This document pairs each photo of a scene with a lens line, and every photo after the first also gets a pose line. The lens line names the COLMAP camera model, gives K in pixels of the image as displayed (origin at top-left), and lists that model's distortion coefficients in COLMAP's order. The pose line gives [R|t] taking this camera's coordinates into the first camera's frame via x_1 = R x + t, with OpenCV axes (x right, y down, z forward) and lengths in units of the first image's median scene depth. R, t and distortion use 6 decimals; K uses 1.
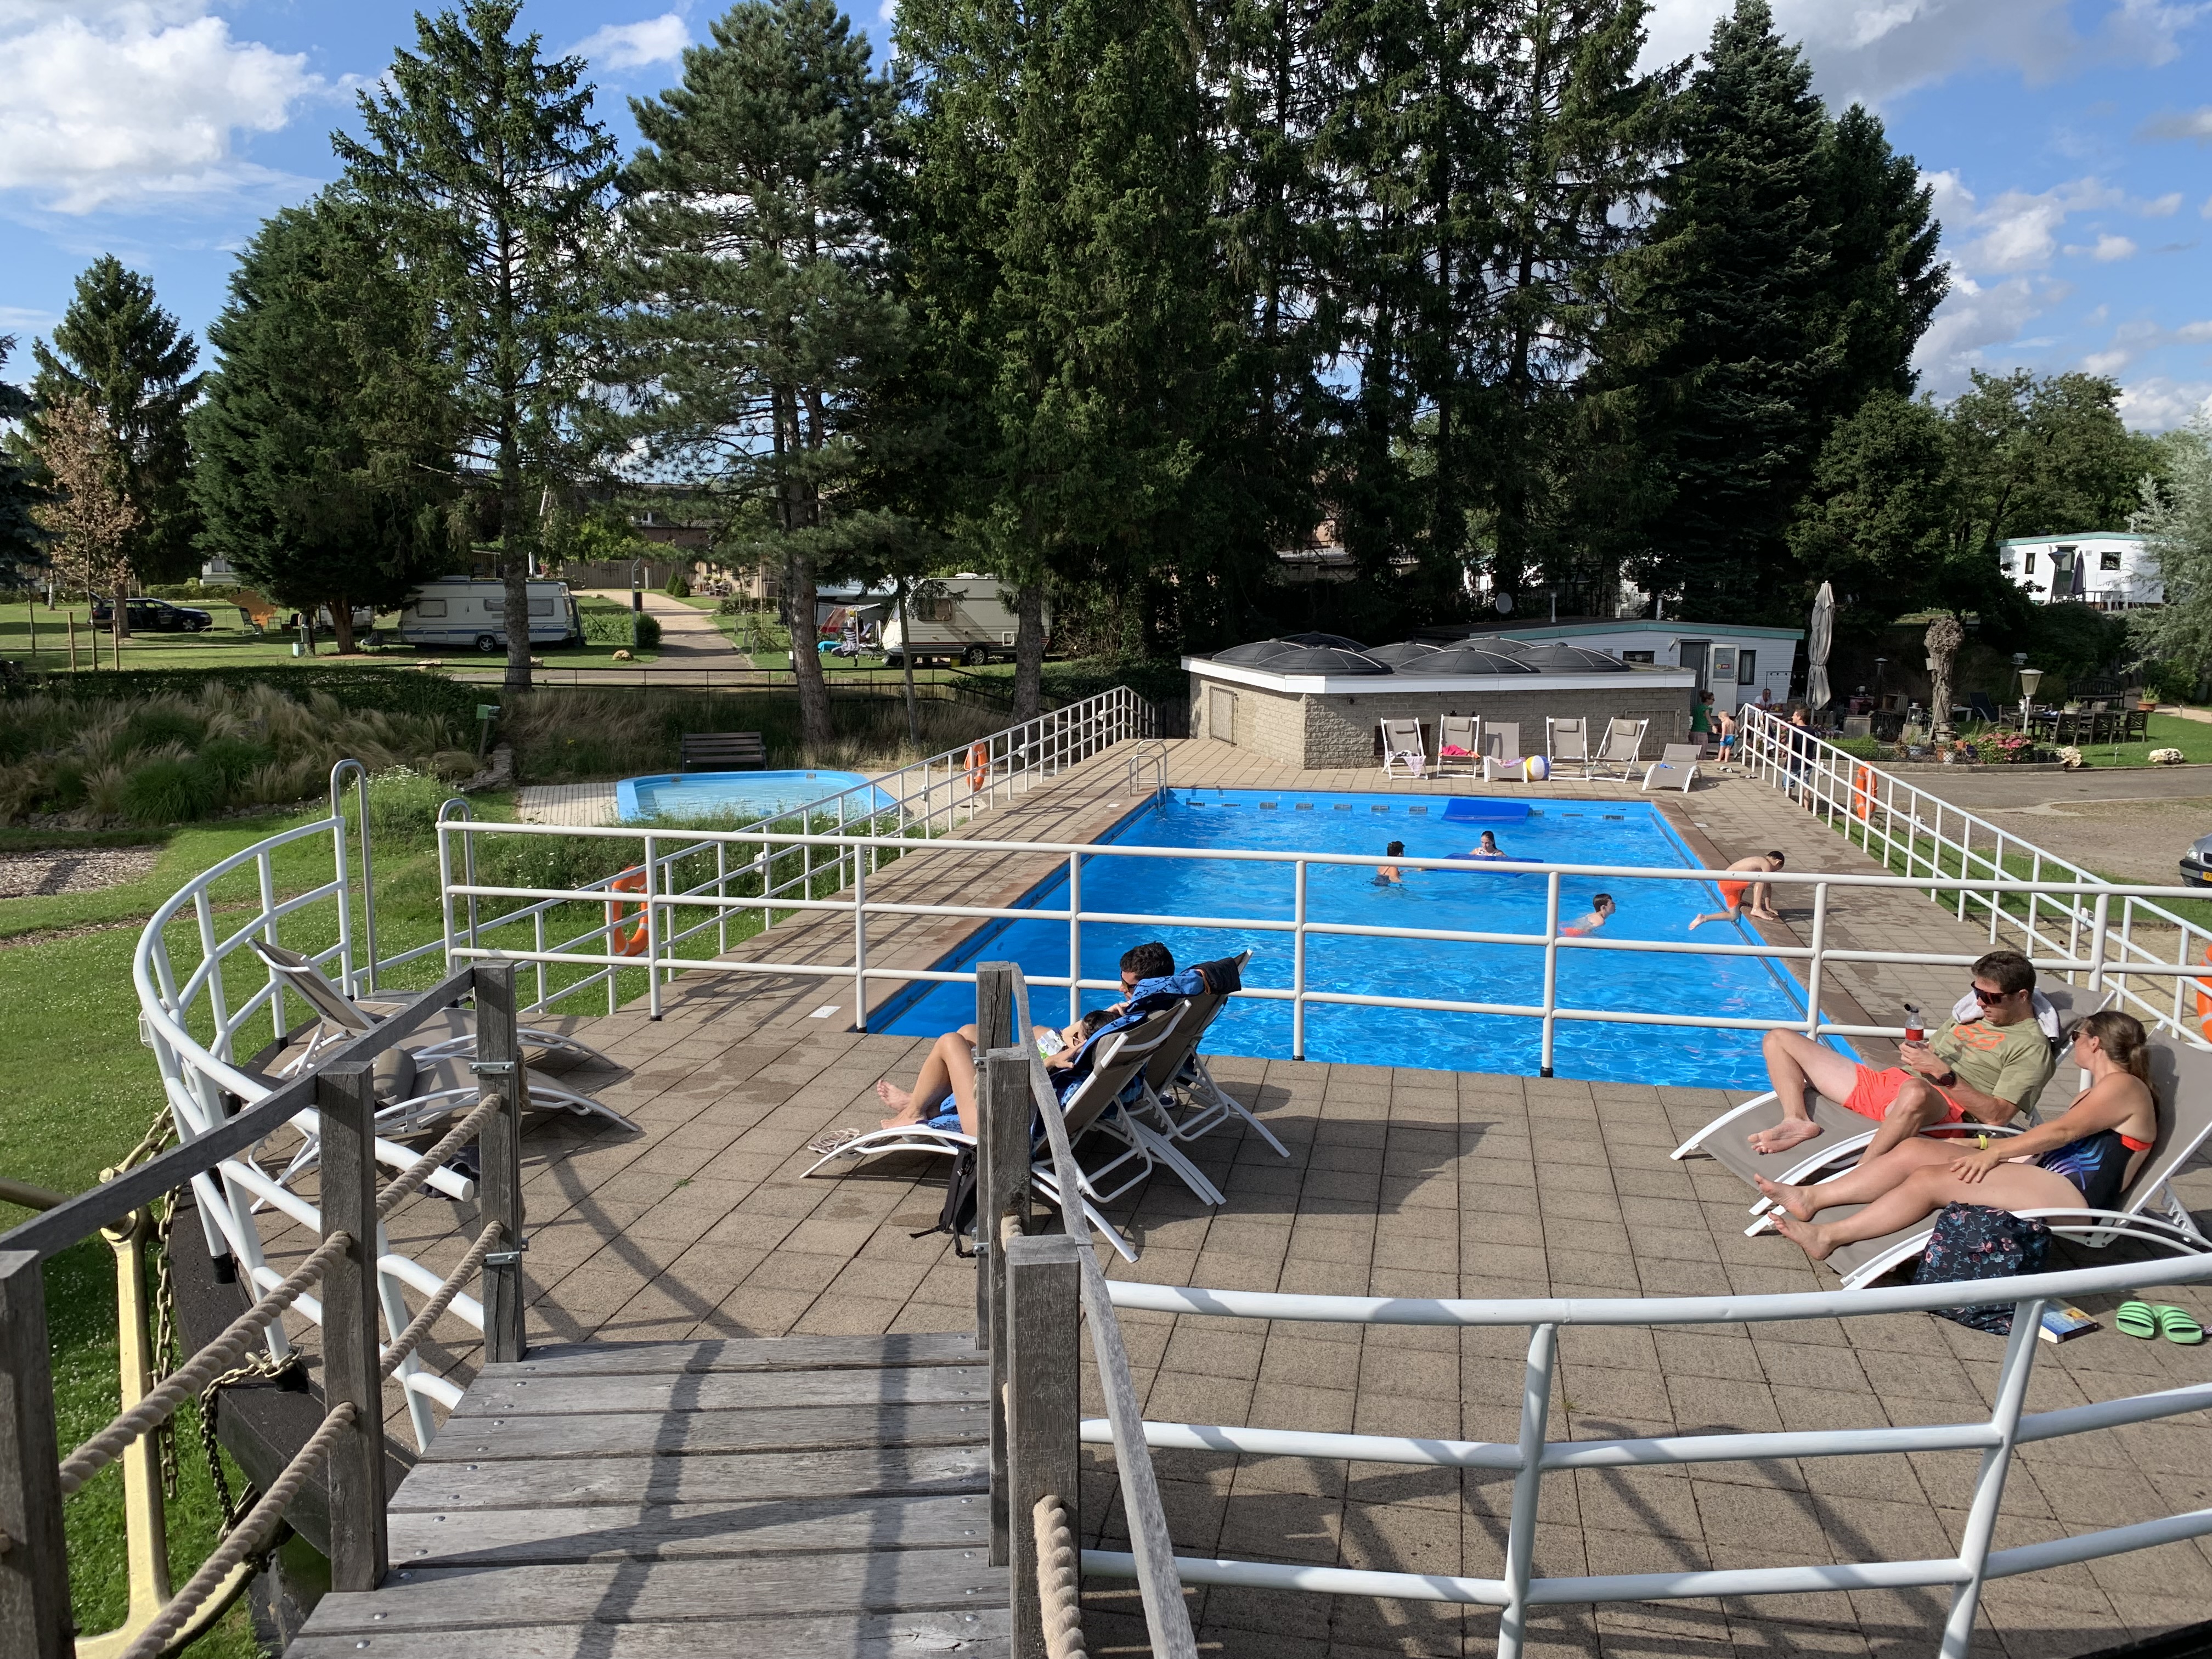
lens RADIAL K [[1700.5, 0, 1088.5], [0, 1700.5, 817.8], [0, 0, 1]] dist [-0.011184, 0.007458]
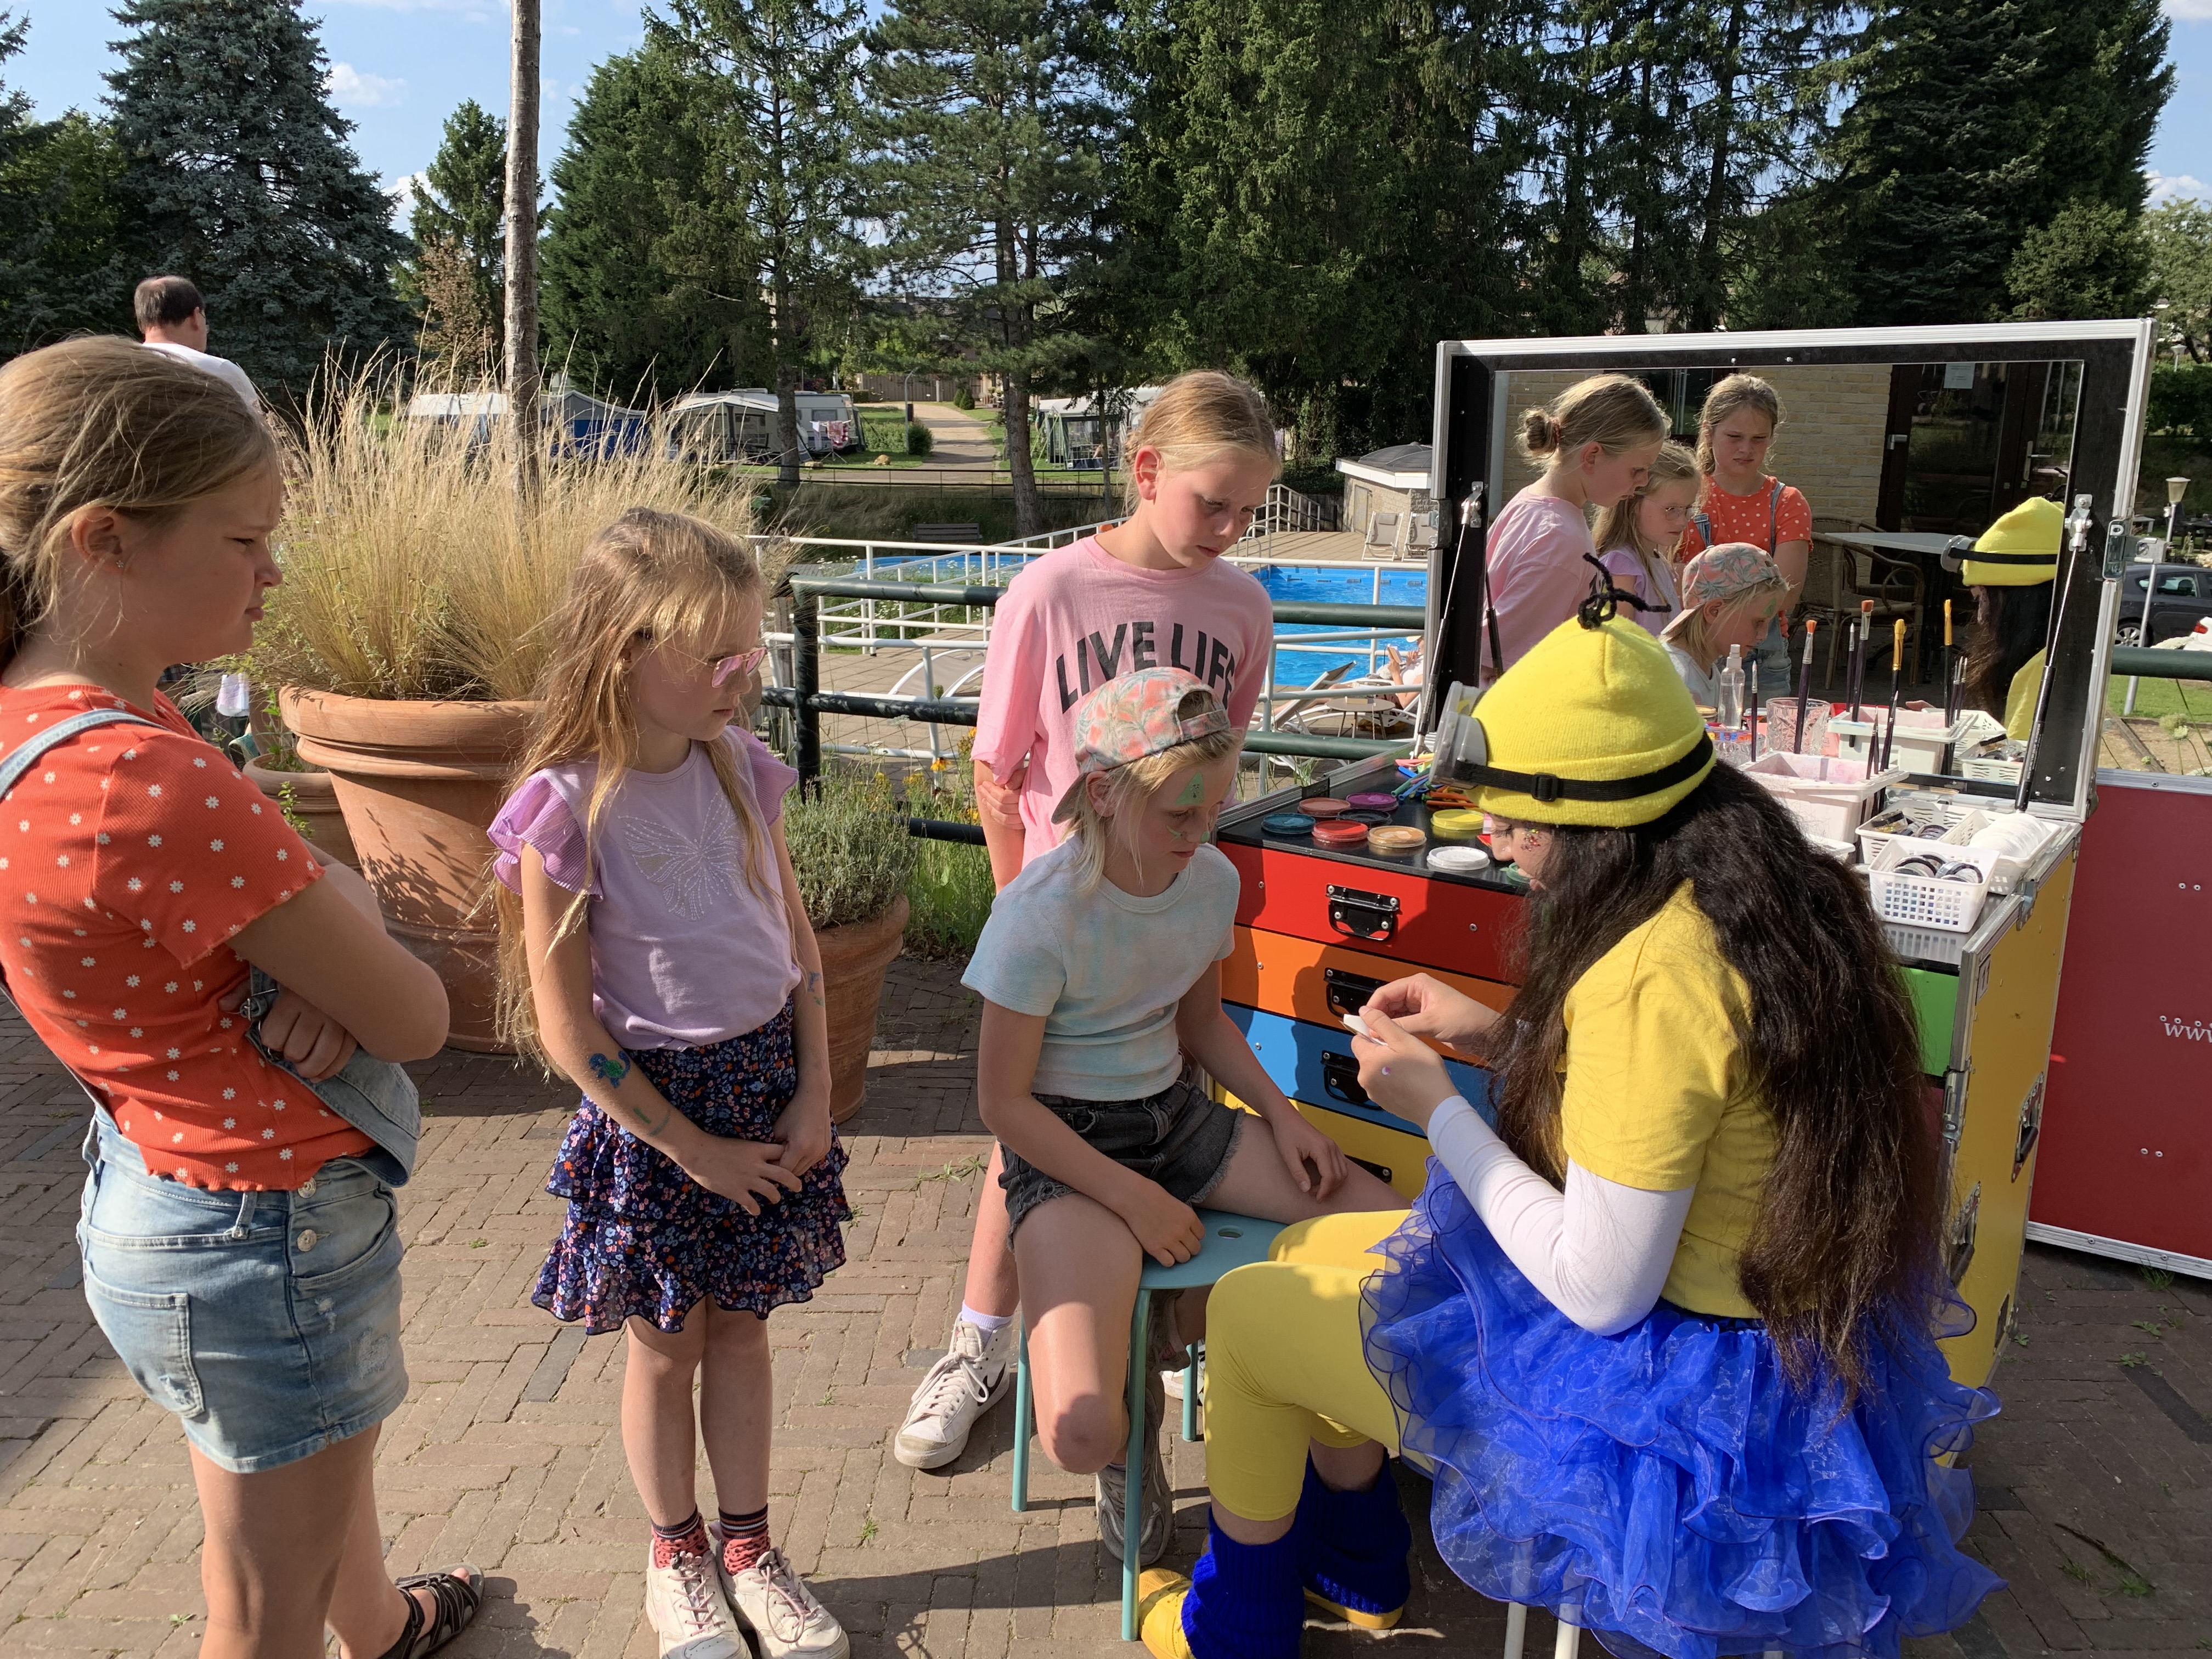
lens RADIAL K [[1700.5, 0, 1089.6], [0, 1700.5, 828.4], [0, 0, 1]] dist [-0.011184, 0.007458]
pose [[0.983036, 0.044174, -0.178016, 0.091771], [-0.024062, 0.993236, 0.113590, 0.022486], [0.181830, -0.107380, 0.977449, -0.149933]]
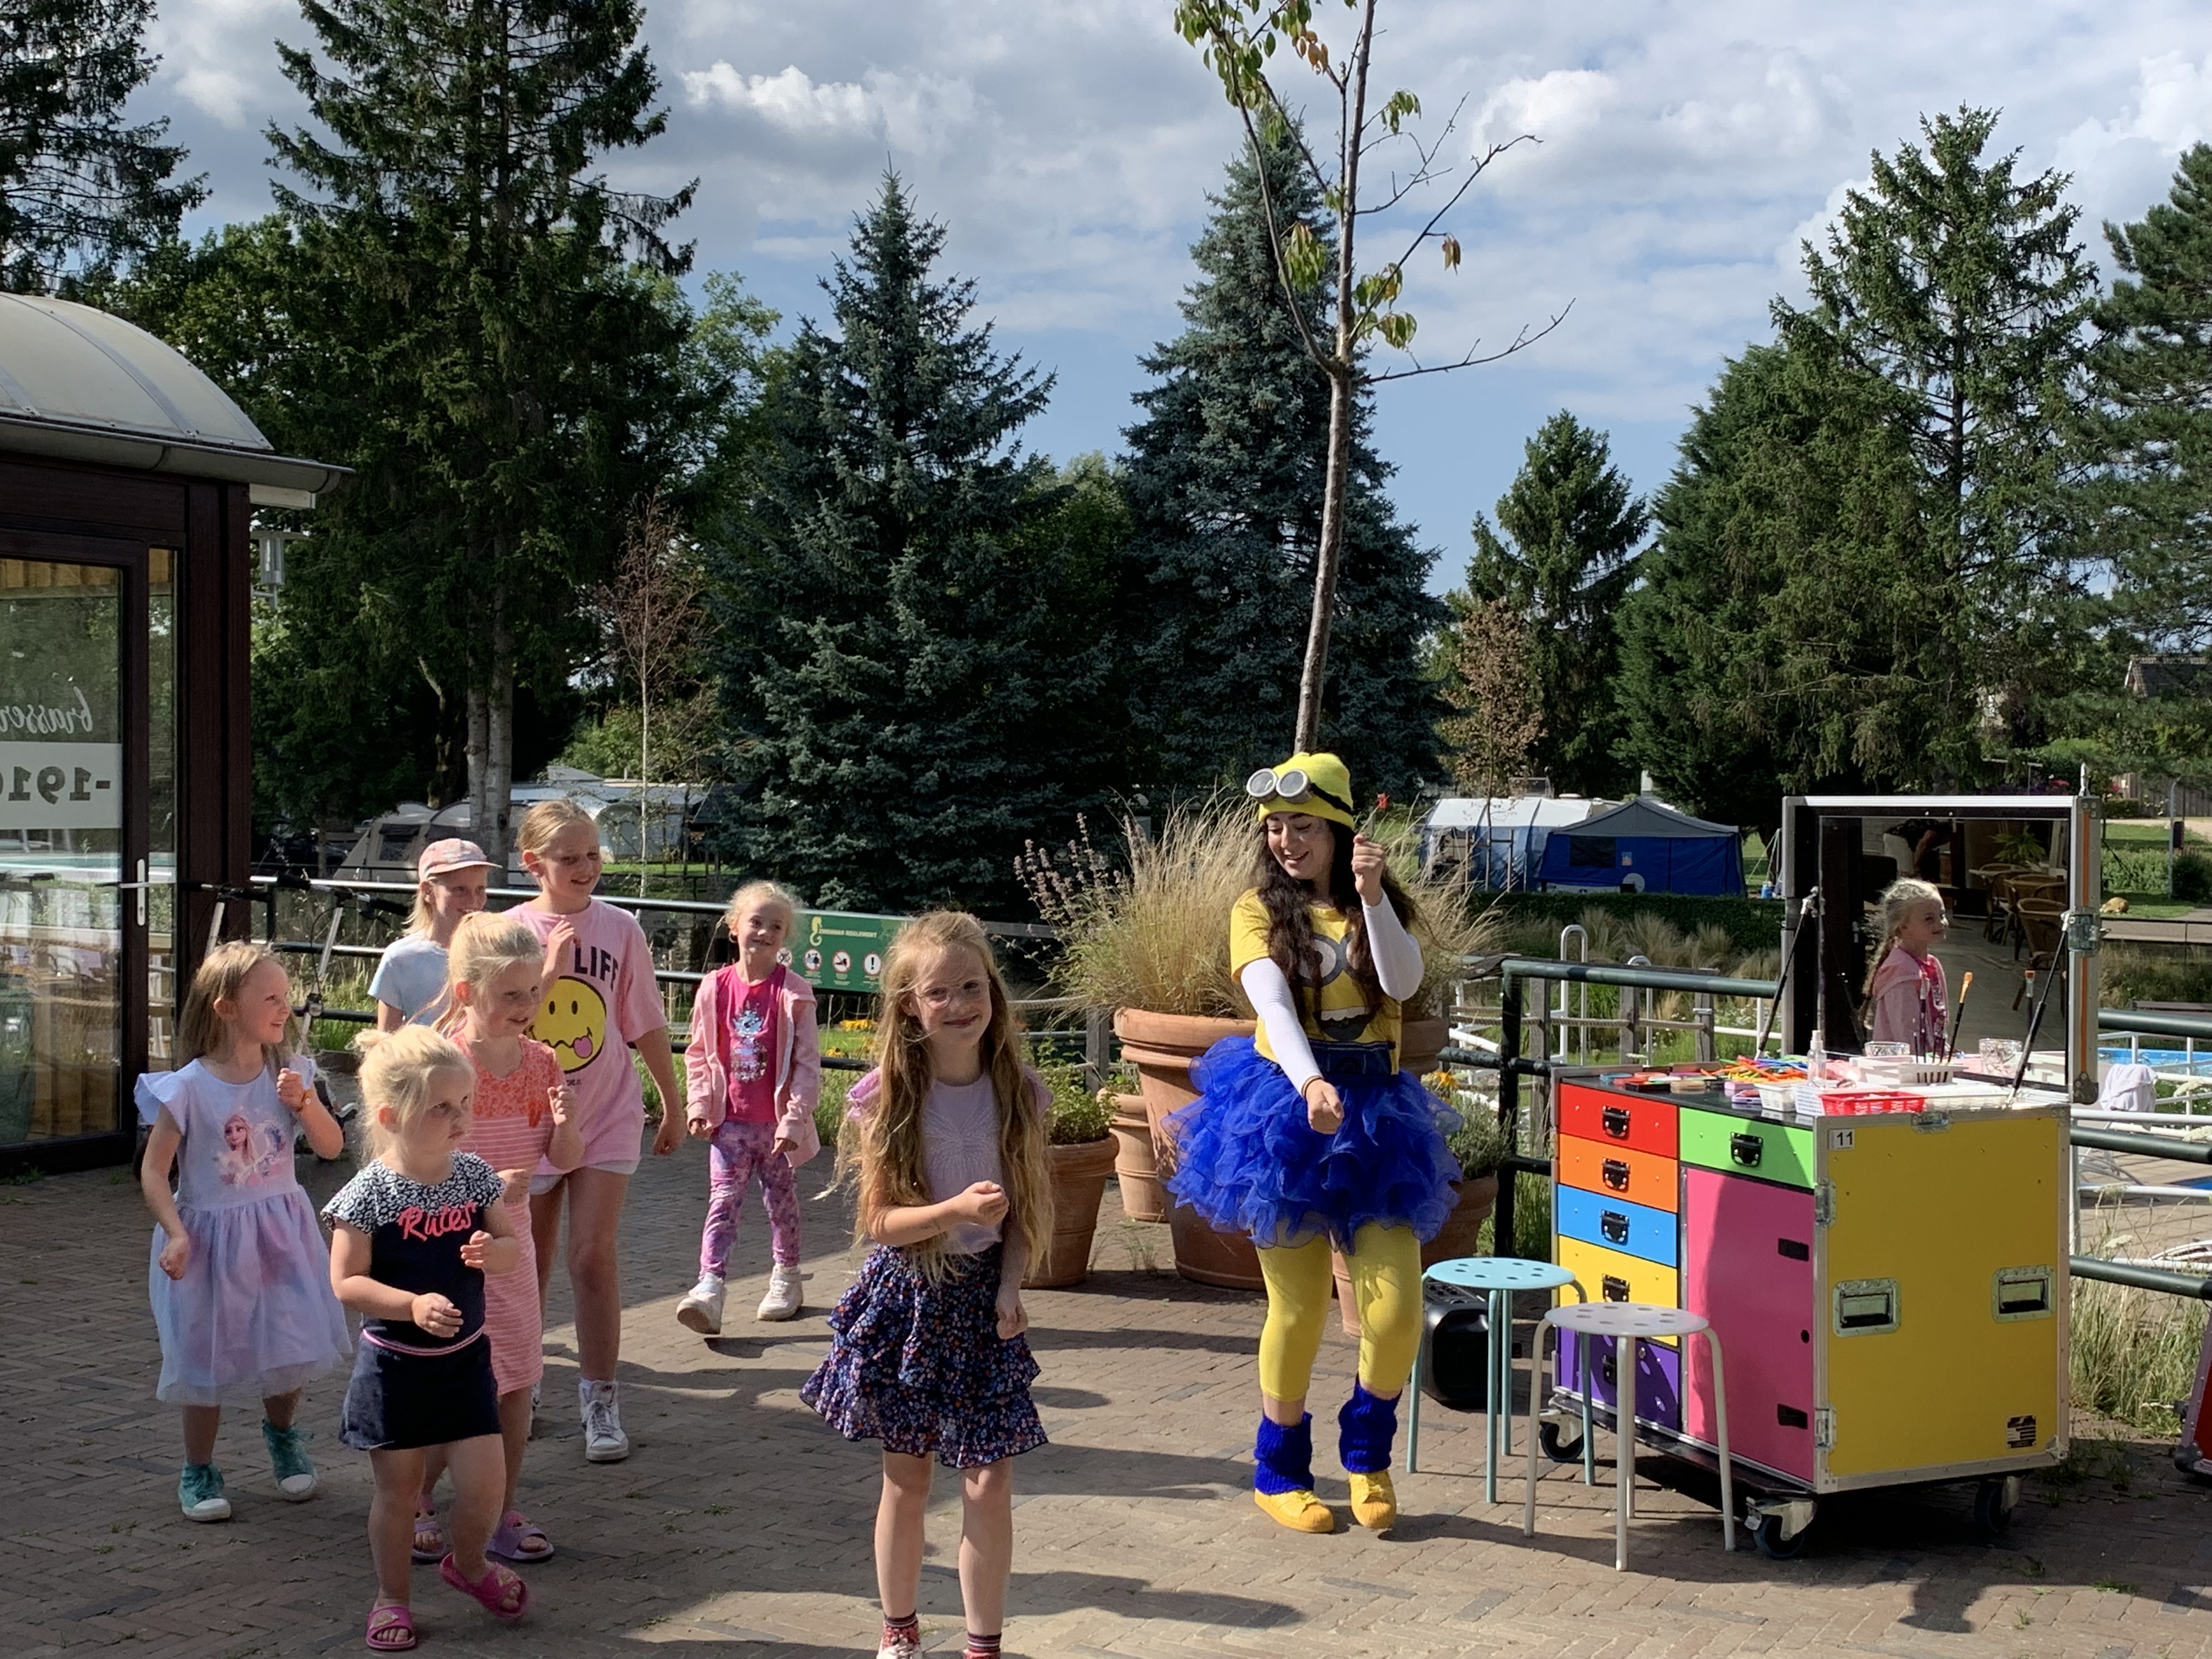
lens RADIAL K [[2661.2, 0, 1099.4], [0, 2661.2, 825.2], [0, 0, 1]] dist [0.109506, 0.000000]
pose [[0.770935, 0.016716, -0.636694, 0.162184], [-0.099530, 0.990536, -0.094508, 0.031729], [0.629089, 0.136230, 0.765303, -0.228506]]
